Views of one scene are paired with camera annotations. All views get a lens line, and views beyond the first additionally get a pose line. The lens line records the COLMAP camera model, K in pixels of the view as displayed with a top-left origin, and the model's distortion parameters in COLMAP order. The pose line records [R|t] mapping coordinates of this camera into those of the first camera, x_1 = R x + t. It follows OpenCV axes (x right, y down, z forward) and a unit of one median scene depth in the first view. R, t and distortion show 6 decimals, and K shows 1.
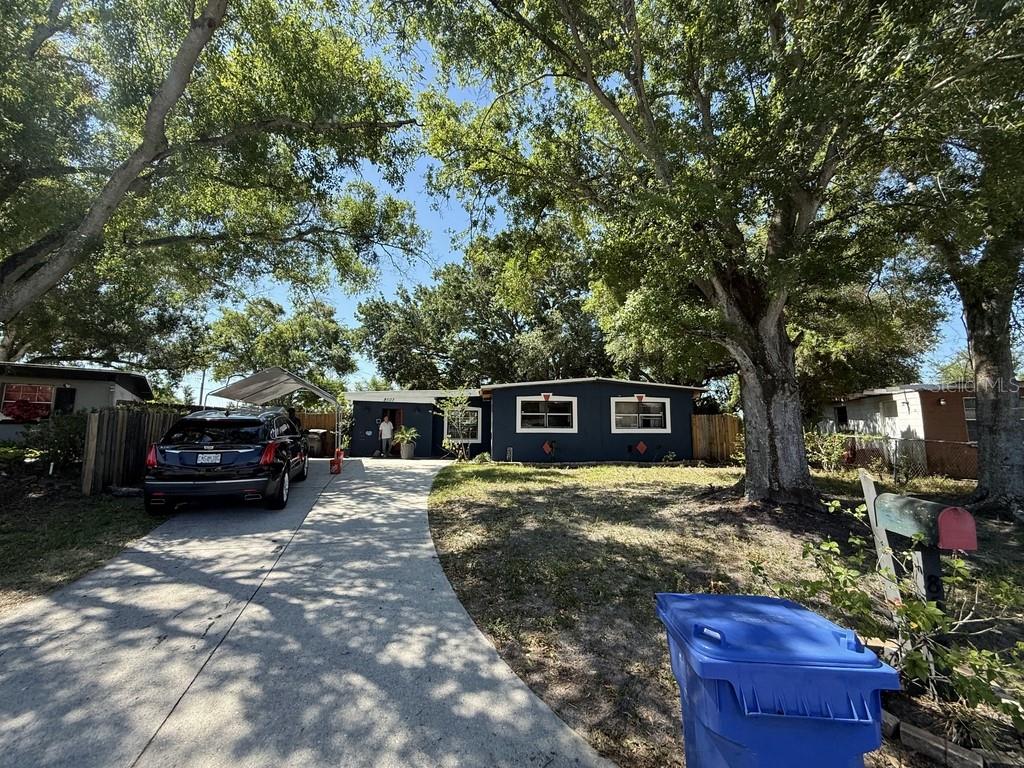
lens RADIAL K [[411.1, 0, 511.5], [0, 411.1, 385.0], [0, 0, 1]] dist [-0.000376, -0.000200]
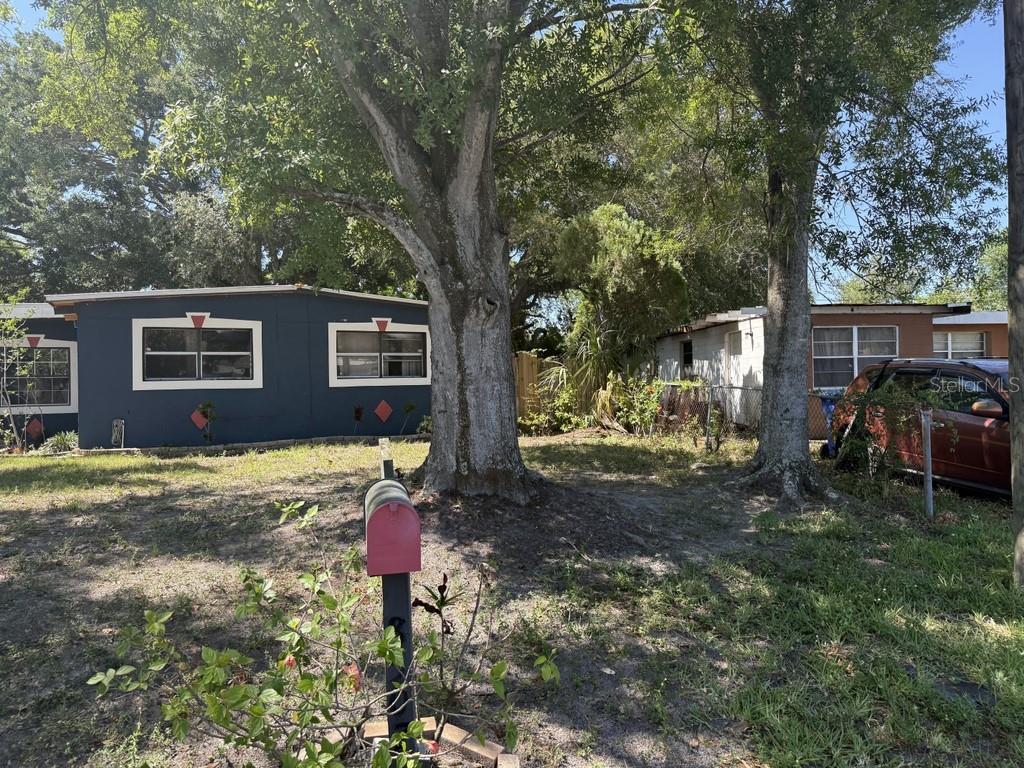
lens RADIAL K [[717.8, 0, 512.2], [0, 717.8, 382.0], [0, 0, 1]] dist [0.055644, -0.003647]
pose [[0.936228, -0.019535, 0.350850, 0.154633], [-0.018482, 0.994334, 0.104683, 0.003839], [-0.350908, -0.104491, 0.930562, 0.003416]]
